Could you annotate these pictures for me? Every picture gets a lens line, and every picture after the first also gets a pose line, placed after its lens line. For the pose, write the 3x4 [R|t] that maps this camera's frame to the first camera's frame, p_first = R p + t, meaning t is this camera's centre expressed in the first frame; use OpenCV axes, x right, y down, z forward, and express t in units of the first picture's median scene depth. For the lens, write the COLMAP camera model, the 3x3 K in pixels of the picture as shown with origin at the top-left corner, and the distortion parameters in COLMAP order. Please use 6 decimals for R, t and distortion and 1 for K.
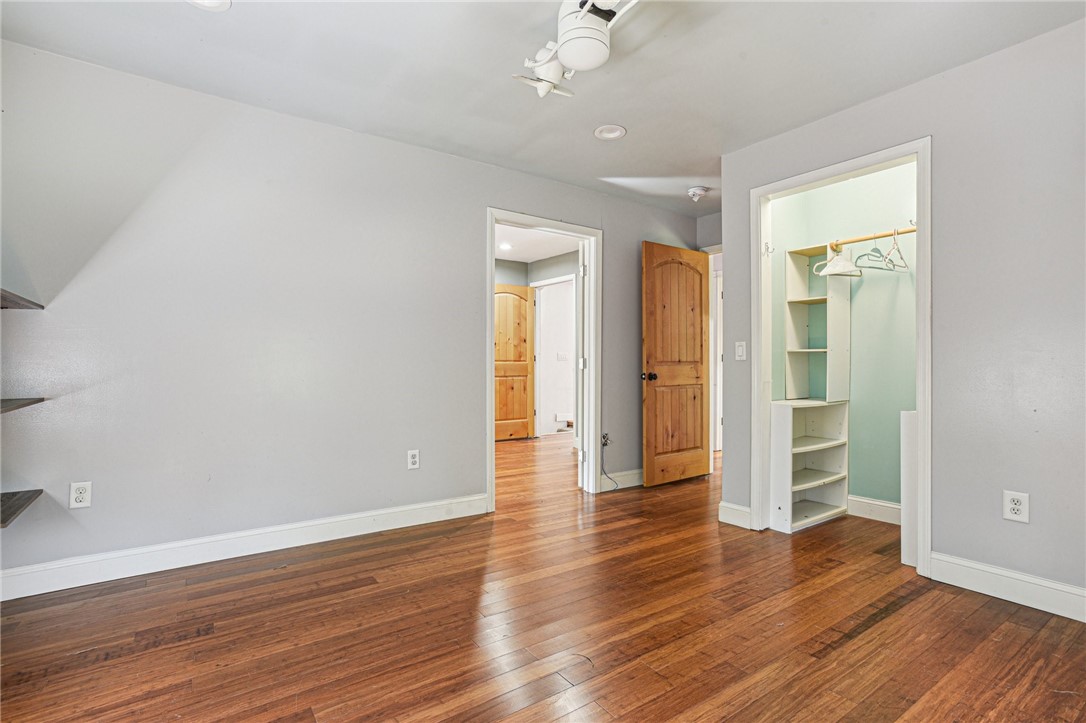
lens RADIAL K [[518.4, 0, 546.5], [0, 518.4, 363.3], [0, 0, 1]] dist [-0.049105, 0.030242]
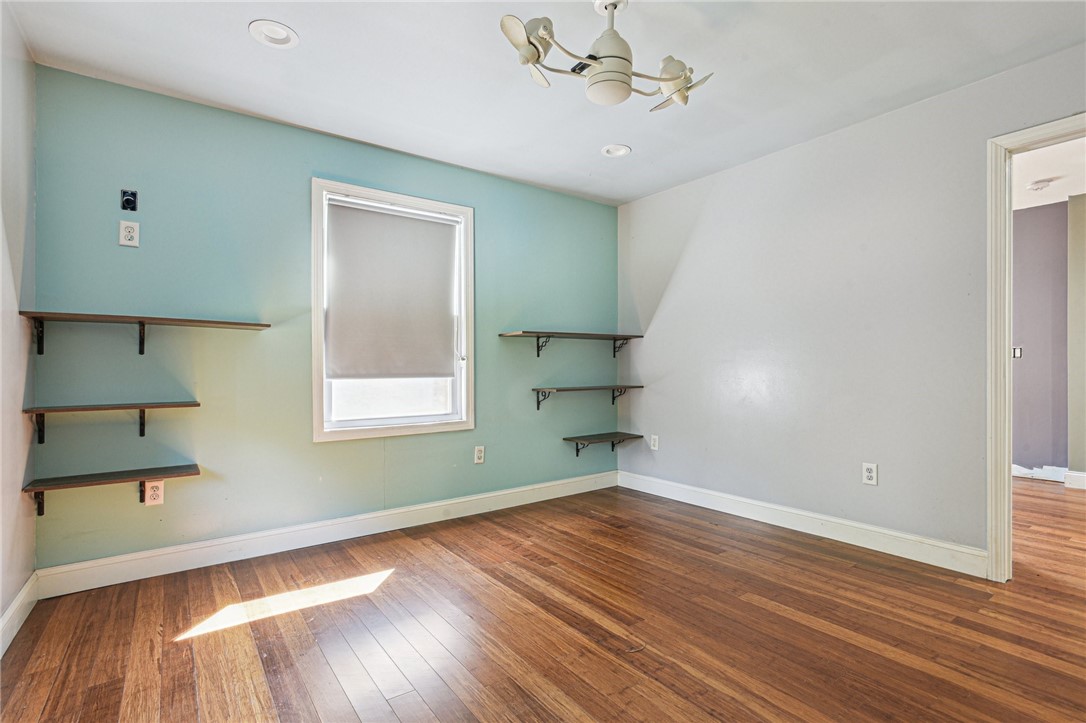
lens RADIAL K [[518.4, 0, 546.5], [0, 518.4, 363.3], [0, 0, 1]] dist [-0.049105, 0.030242]
pose [[0.026422, -0.009603, -0.999605, 0.831395], [0.003648, 0.999948, -0.009510, 0.004283], [0.999644, -0.003395, 0.026456, 0.583532]]
